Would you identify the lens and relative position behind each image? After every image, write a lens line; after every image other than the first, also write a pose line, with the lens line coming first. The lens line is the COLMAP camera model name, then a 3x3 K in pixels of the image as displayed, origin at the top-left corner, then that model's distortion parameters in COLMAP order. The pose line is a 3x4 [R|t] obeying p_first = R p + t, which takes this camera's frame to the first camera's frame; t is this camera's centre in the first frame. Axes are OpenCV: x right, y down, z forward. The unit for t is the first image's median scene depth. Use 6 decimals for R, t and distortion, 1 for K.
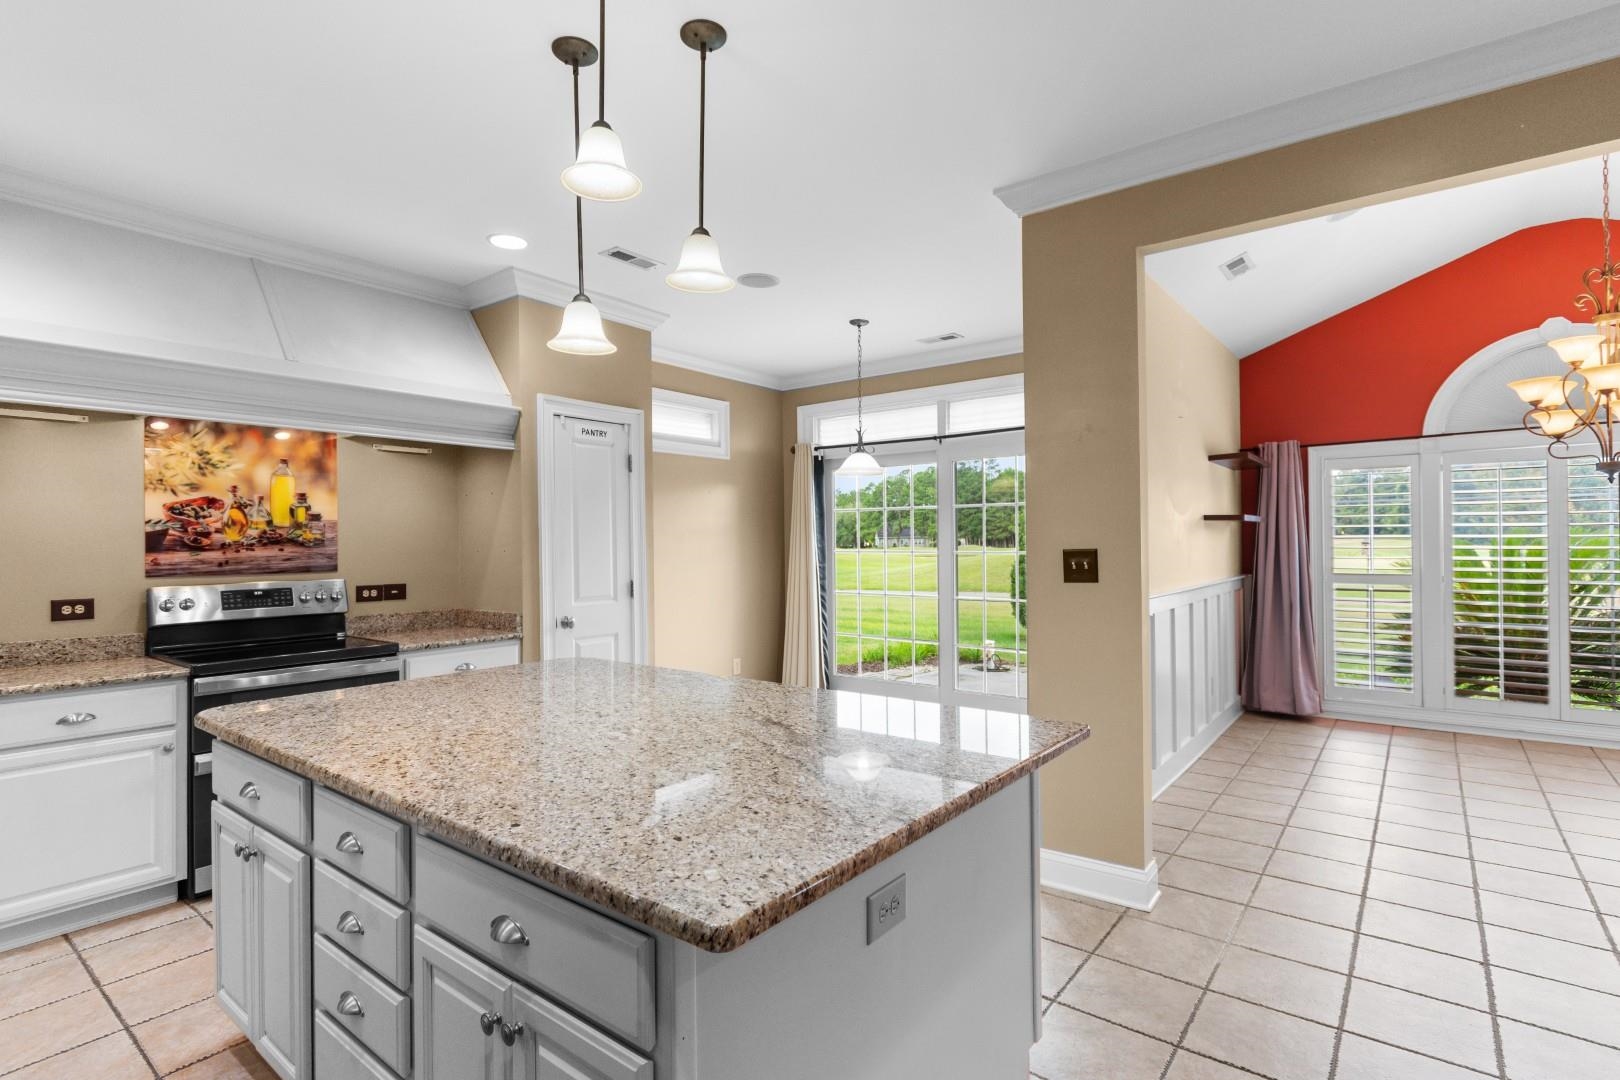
lens RADIAL K [[778.1, 0, 810.6], [0, 778.1, 538.6], [0, 0, 1]] dist [-0.001168, 0.000506]
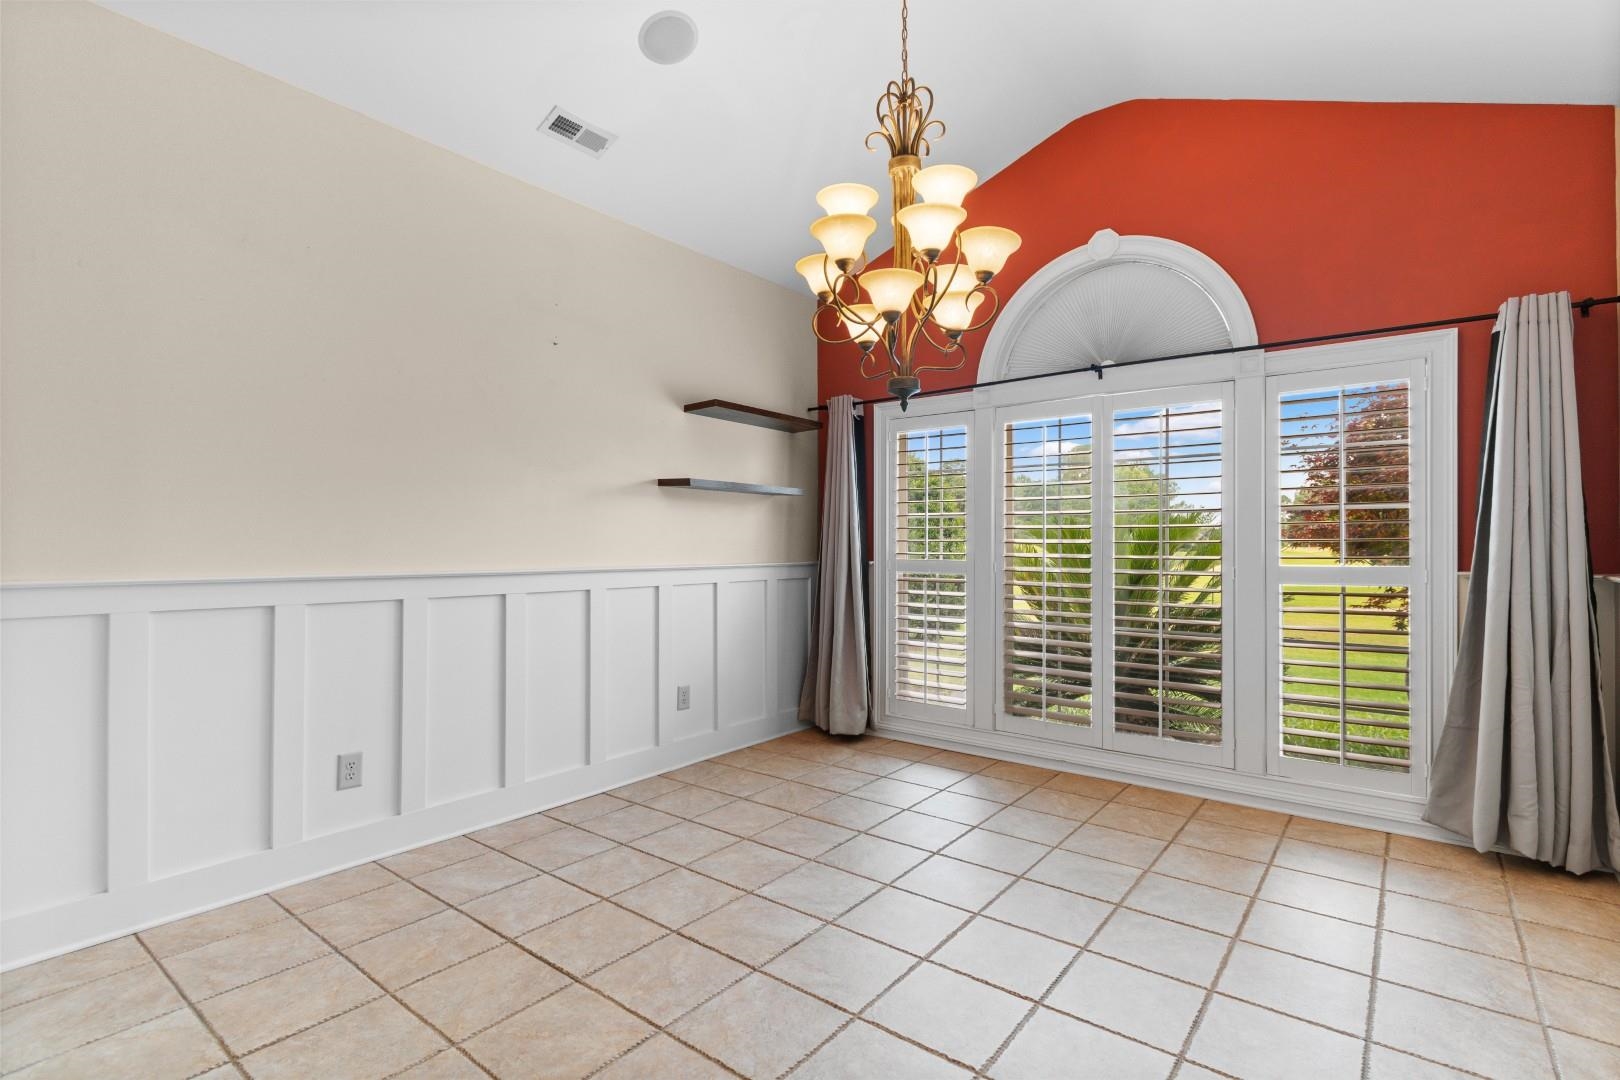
lens RADIAL K [[748.6, 0, 808.9], [0, 748.6, 541.9], [0, 0, 1]] dist [-0.013360, 0.000096]
pose [[0.999912, 0.012473, -0.004541, 0.872660], [-0.012470, 0.999922, 0.000539, 0.040048], [0.004547, -0.000482, 0.999990, 0.329438]]
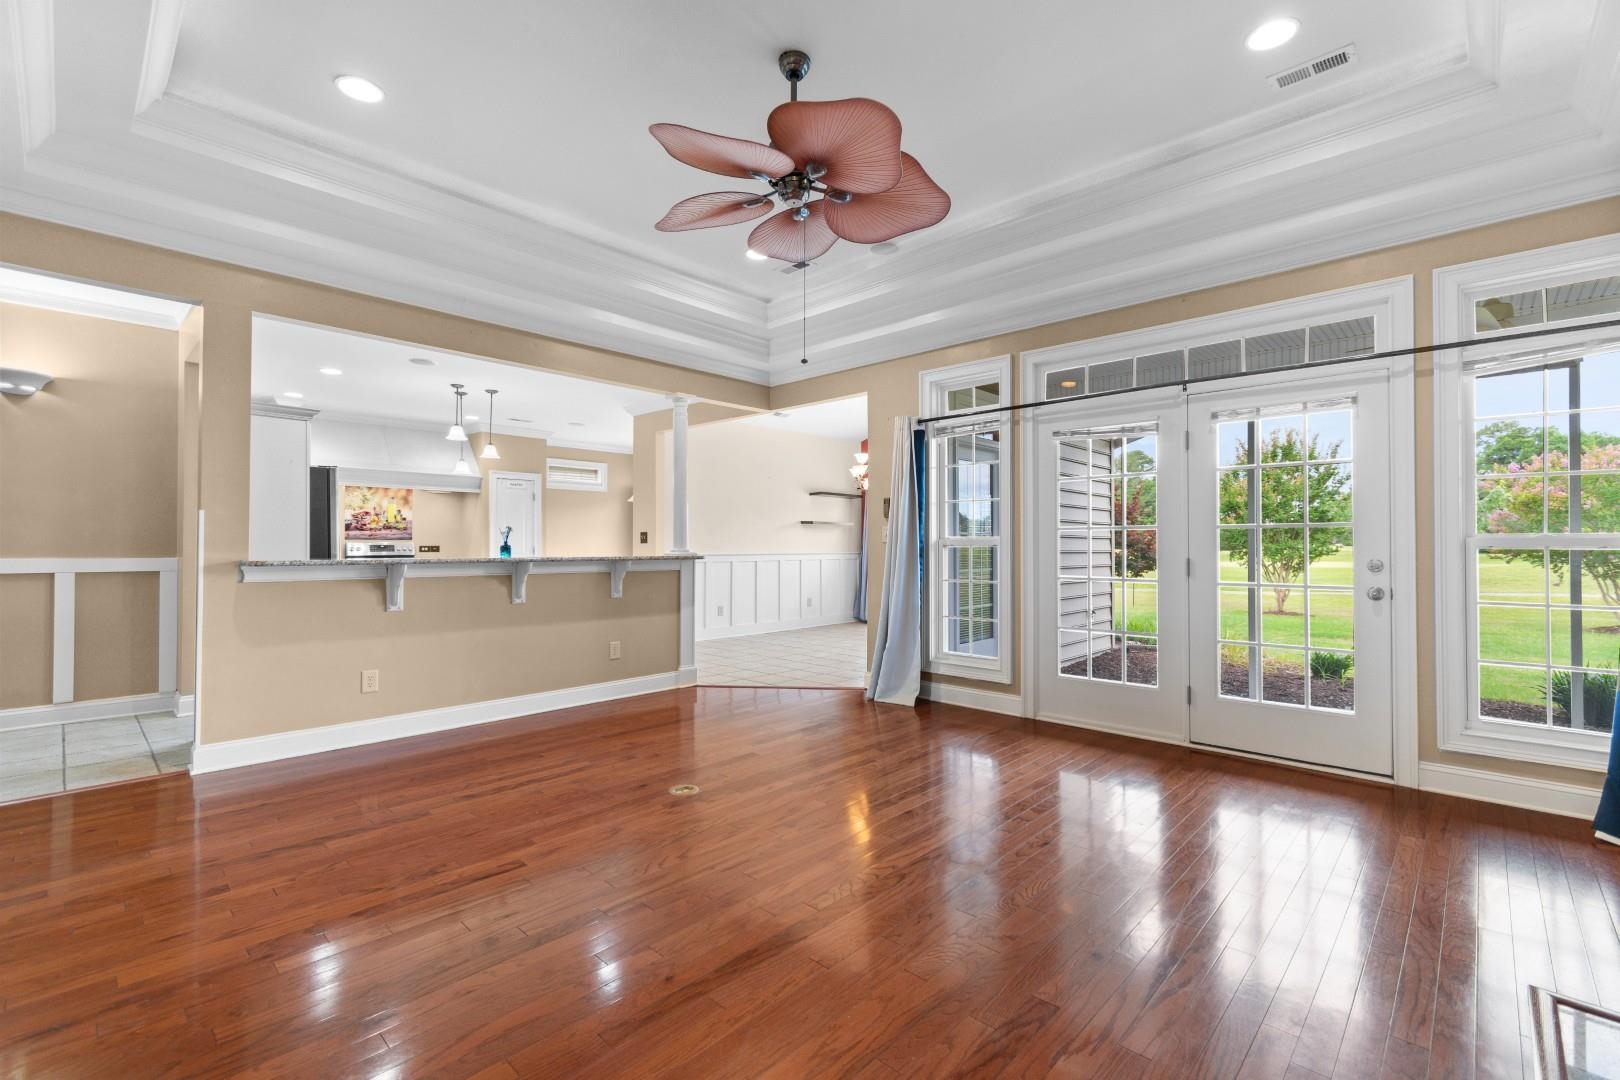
lens RADIAL K [[711.9, 0, 812.0], [0, 711.9, 538.5], [0, 0, 1]] dist [0.002380, -0.001575]
pose [[0.995468, 0.010872, -0.094472, 0.951180], [-0.011166, 0.999934, -0.002582, 0.028911], [0.094438, 0.003625, 0.995524, -1.248174]]
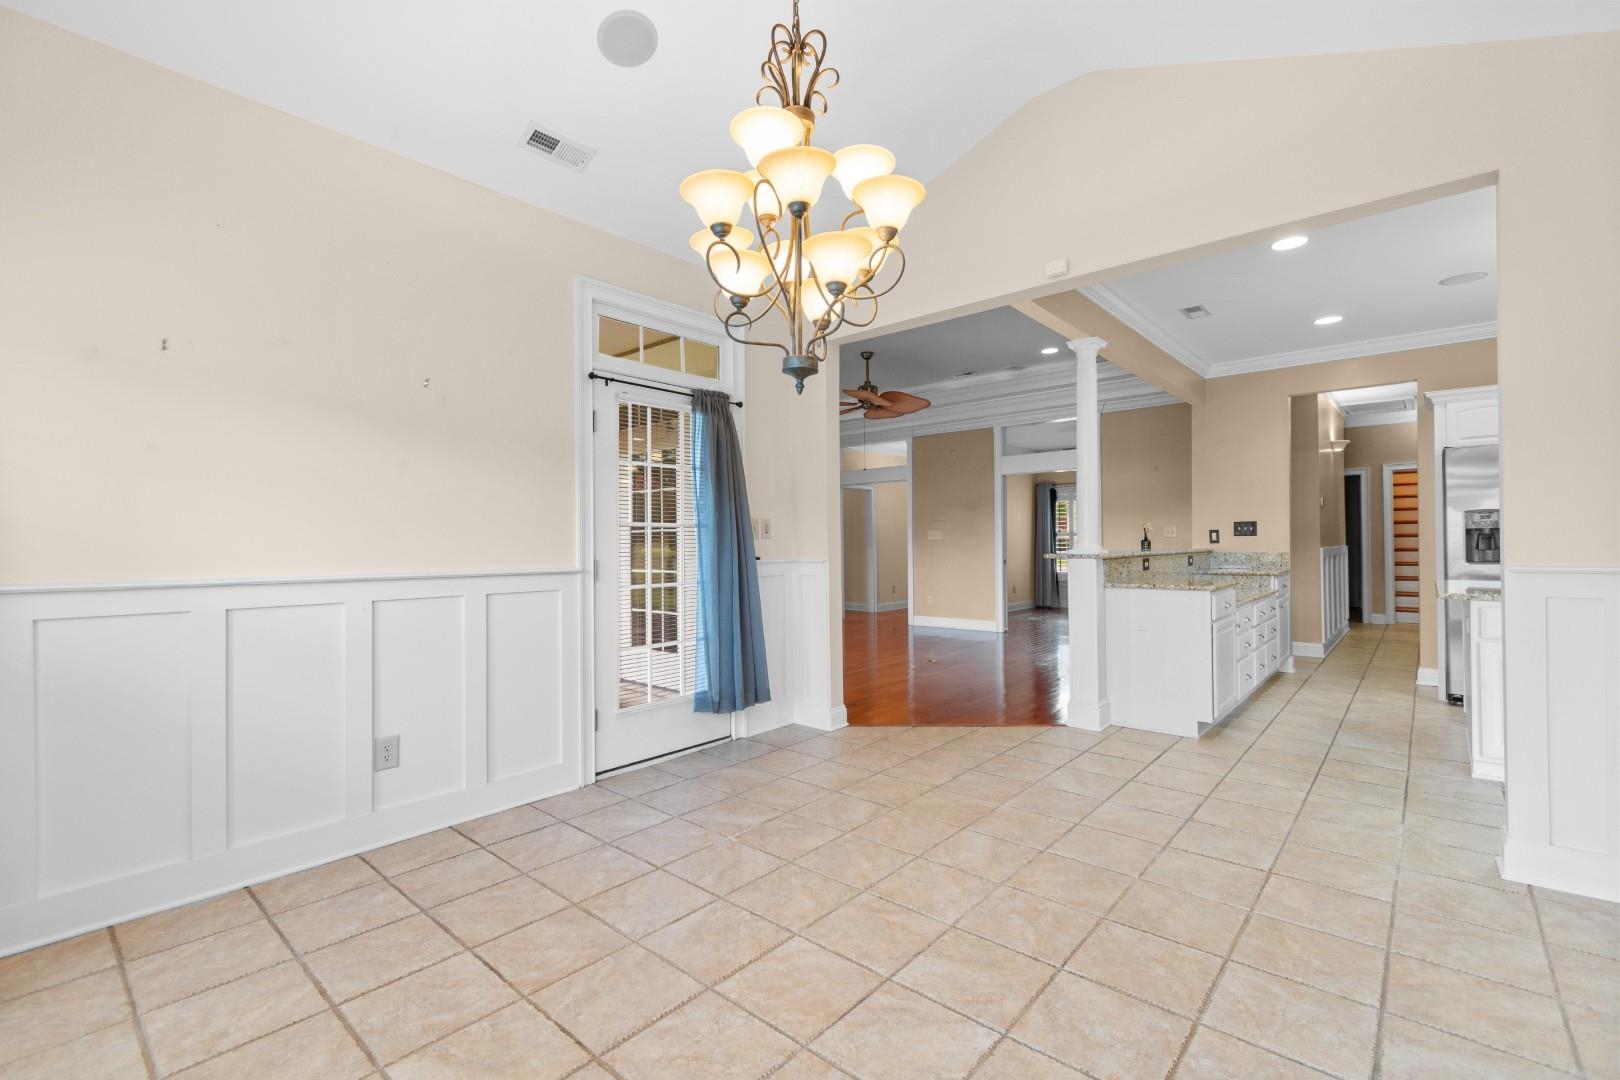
lens RADIAL K [[711.9, 0, 814.4], [0, 711.9, 536.4], [0, 0, 1]] dist [0.002380, -0.001575]
pose [[-0.998439, 0.020928, 0.051789, 0.911849], [0.020051, 0.999648, -0.017387, 0.048235], [-0.052135, -0.016321, -0.998507, 1.426686]]
